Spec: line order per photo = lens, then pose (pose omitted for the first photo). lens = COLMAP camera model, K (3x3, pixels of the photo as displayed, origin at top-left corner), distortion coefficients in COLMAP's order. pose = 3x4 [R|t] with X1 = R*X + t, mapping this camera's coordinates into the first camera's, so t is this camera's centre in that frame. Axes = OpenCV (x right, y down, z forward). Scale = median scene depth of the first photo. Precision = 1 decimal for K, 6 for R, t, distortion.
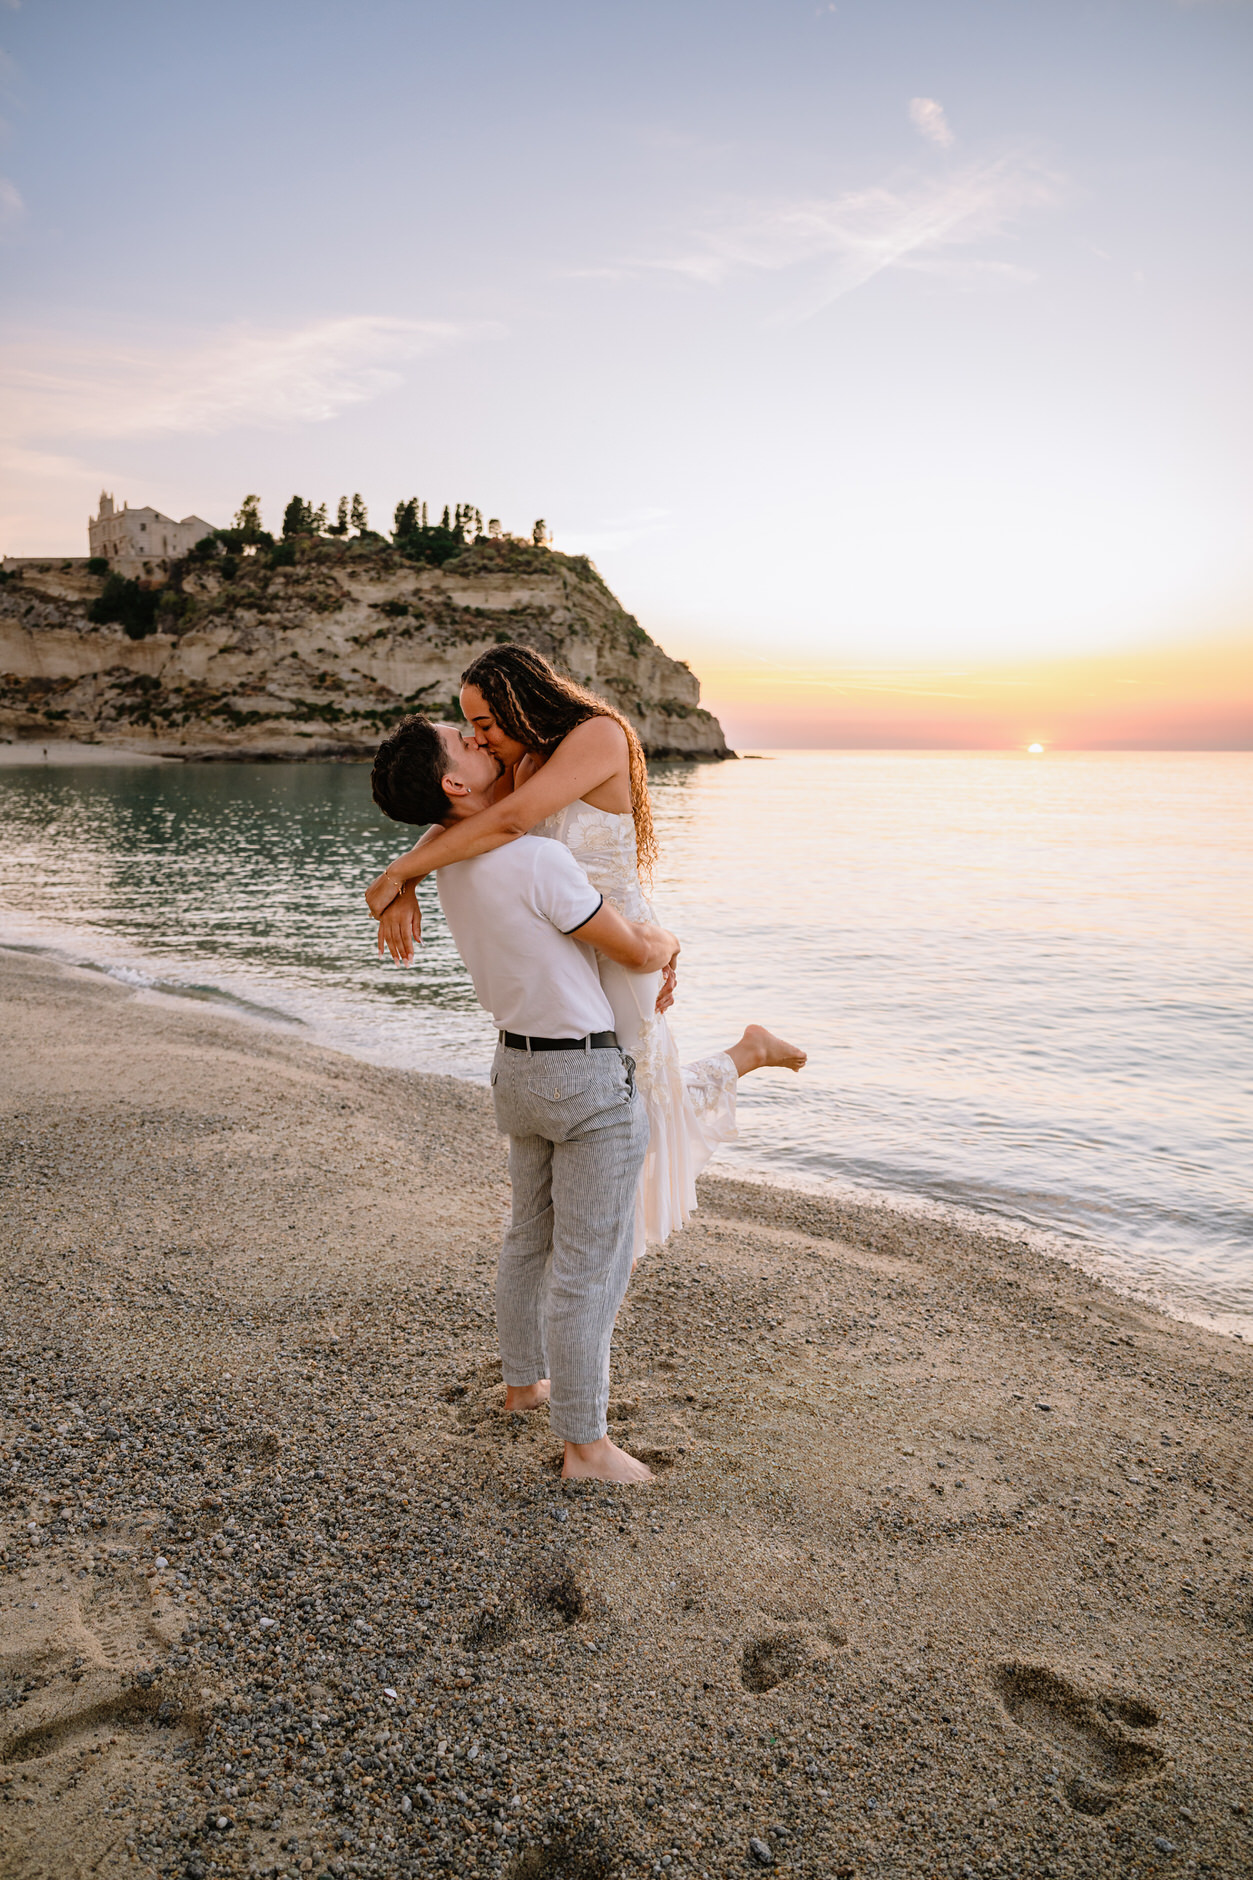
lens RADIAL K [[1261.1, 0, 626.5], [0, 1261.1, 940.0], [0, 0, 1]] dist [0.000313, 0.002418]
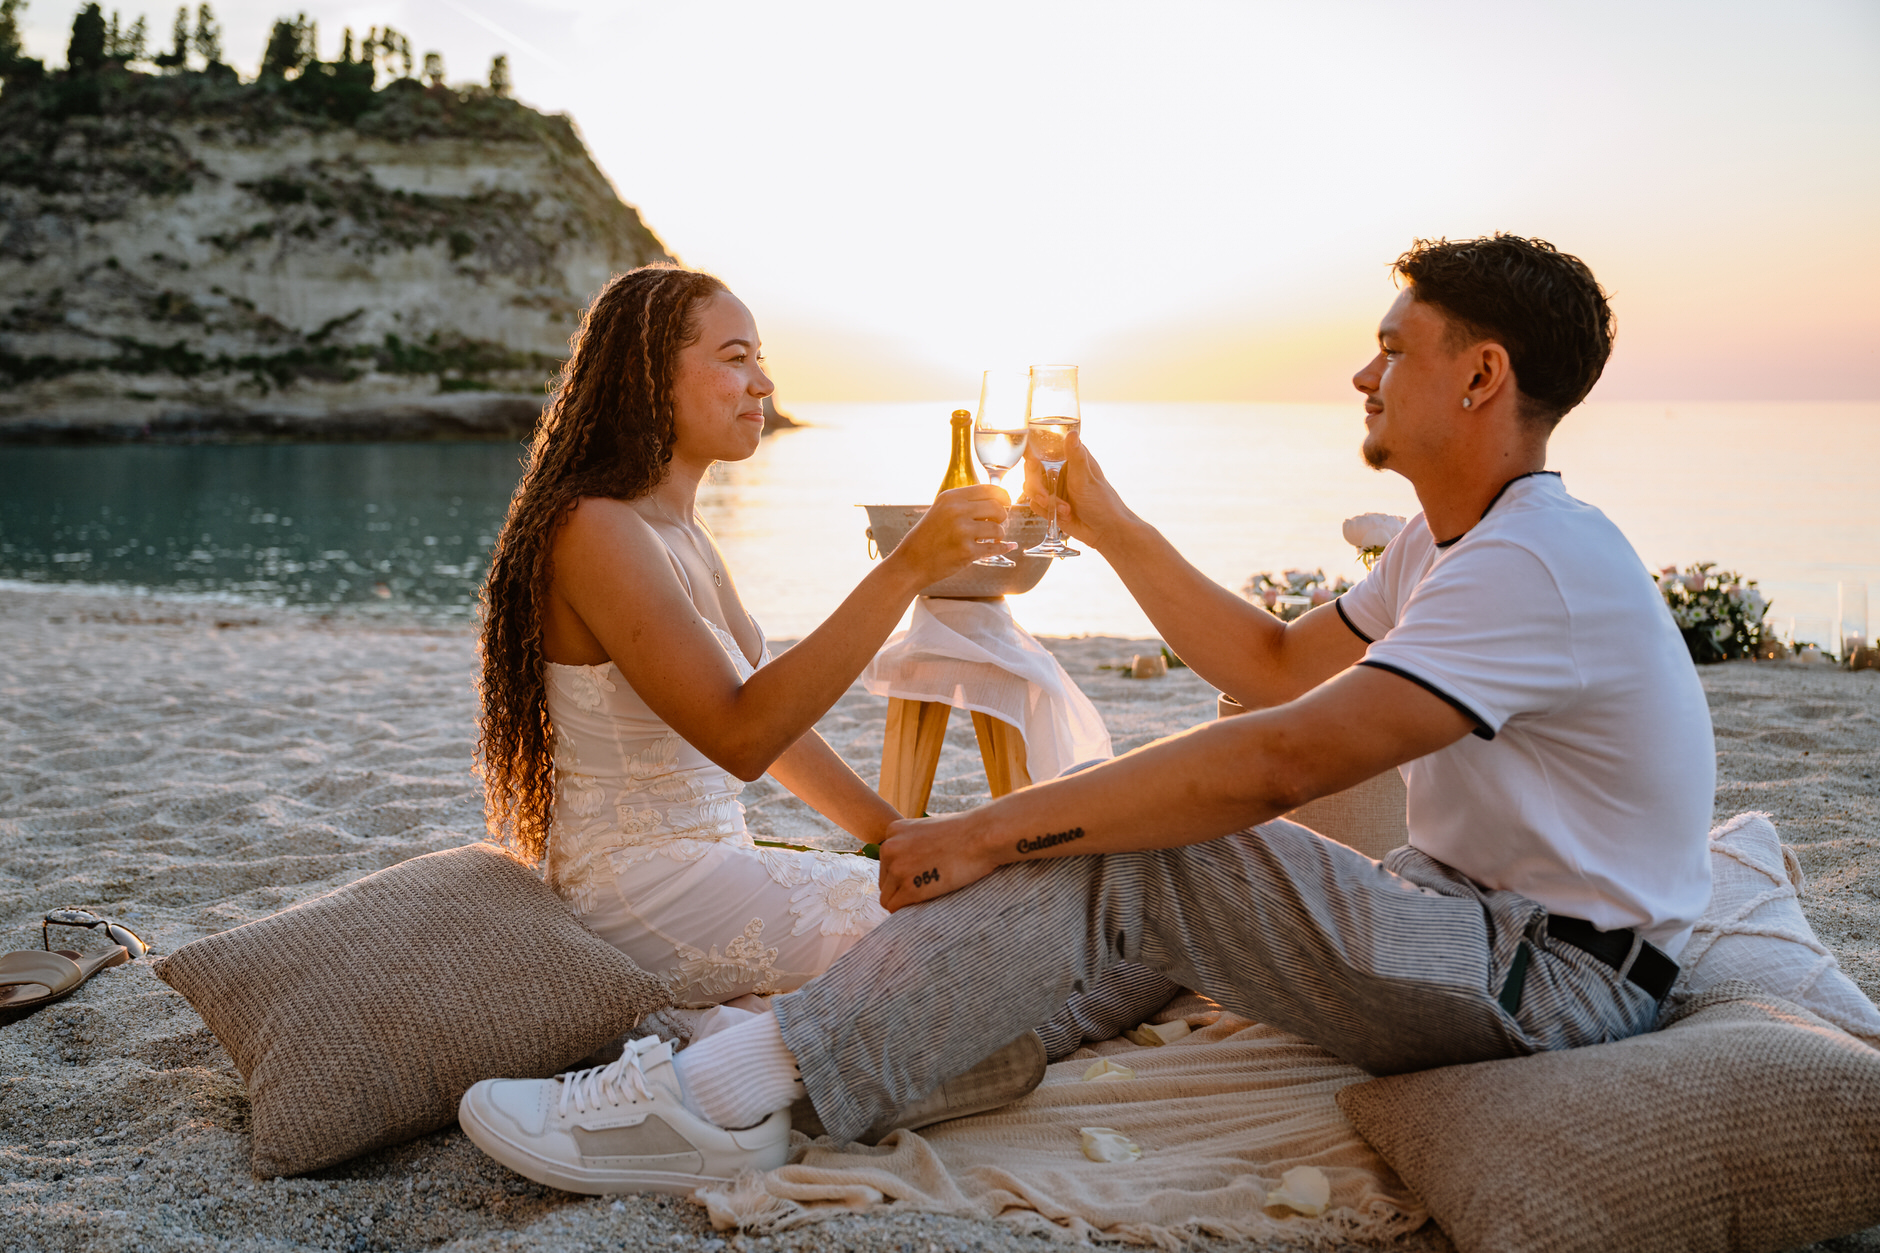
lens RADIAL K [[1985.9, 0, 945.9], [0, 1985.9, 626.5], [0, 0, 1]] dist [0.010244, -0.012186]
pose [[0.968382, -0.031276, 0.247503, -0.116285], [0.040538, 0.998652, -0.032415, -0.006184], [-0.246156, 0.041424, 0.968345, -0.009486]]
